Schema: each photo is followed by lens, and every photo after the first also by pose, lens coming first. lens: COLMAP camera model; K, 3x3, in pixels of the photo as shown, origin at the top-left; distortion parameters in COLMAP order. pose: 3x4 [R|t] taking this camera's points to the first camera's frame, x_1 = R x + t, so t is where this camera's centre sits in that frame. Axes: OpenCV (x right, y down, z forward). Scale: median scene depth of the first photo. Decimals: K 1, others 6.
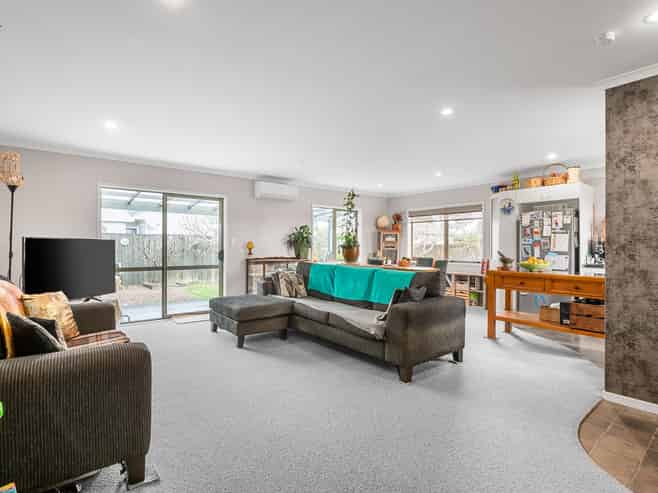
lens RADIAL K [[340.0, 0, 329.0], [0, 340.0, 246.5], [0, 0, 1]] dist [0.001428, 0.000178]
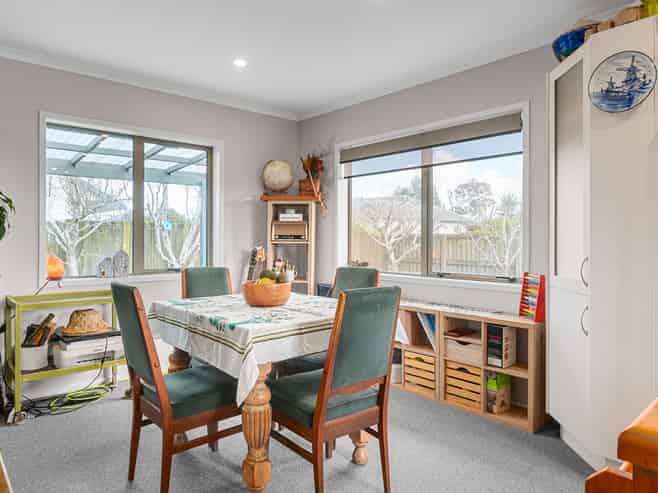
lens RADIAL K [[455.4, 0, 329.0], [0, 455.4, 246.5], [0, 0, 1]] dist [-0.005942, -0.004788]
pose [[0.998539, -0.003558, 0.053916, 0.213645], [0.002696, 0.999868, 0.016047, 0.004337], [-0.053966, -0.015878, 0.998417, 0.511121]]
